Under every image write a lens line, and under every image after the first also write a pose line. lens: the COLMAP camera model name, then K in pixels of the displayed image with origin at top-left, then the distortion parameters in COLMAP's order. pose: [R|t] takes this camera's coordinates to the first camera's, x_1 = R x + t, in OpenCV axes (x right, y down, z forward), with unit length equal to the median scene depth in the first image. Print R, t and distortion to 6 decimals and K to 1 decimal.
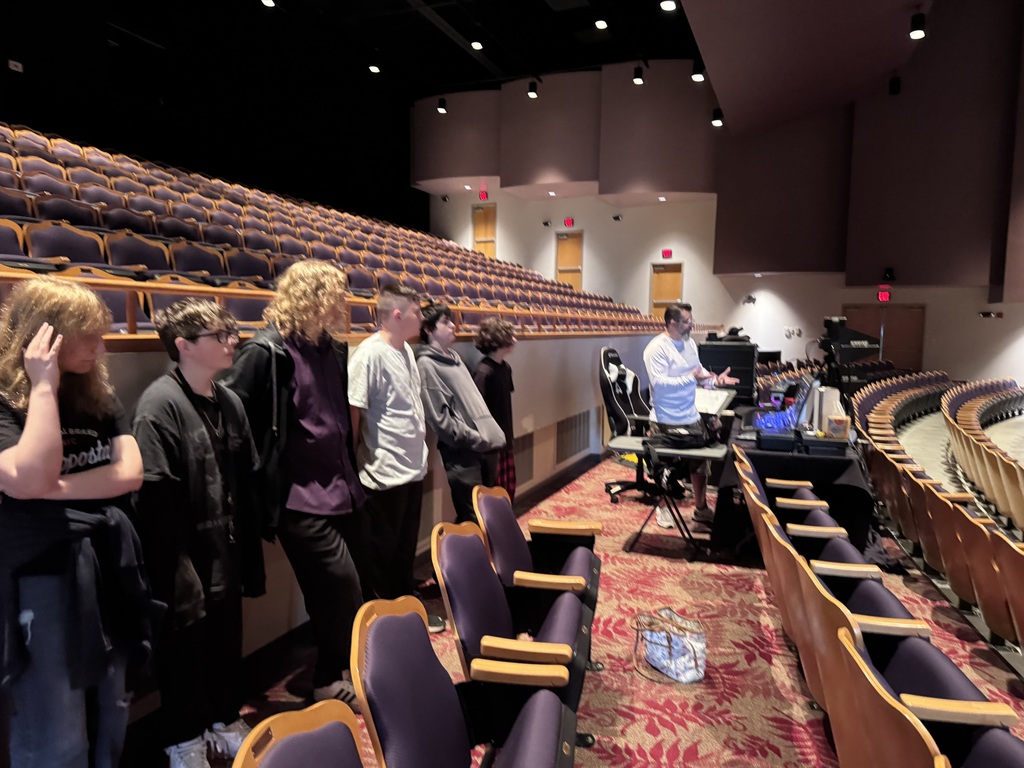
lens RADIAL K [[715.2, 0, 508.0], [0, 715.2, 381.2], [0, 0, 1]] dist [0.008800, -0.025486]
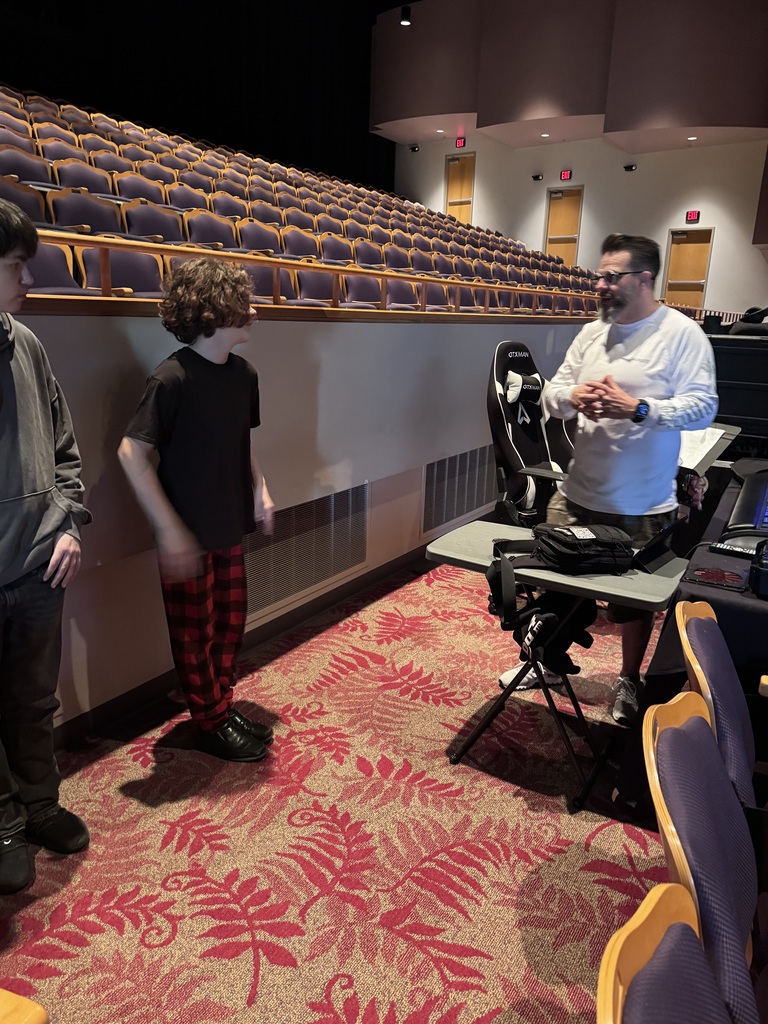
lens RADIAL K [[748.5, 0, 384.1], [0, 748.5, 507.5], [0, 0, 1]] dist [-0.001405, -0.014340]
pose [[0.985324, 0.058681, -0.160292, 0.241134], [-0.029328, 0.983286, 0.179688, -0.035380], [0.168157, -0.172350, 0.970576, 0.641494]]
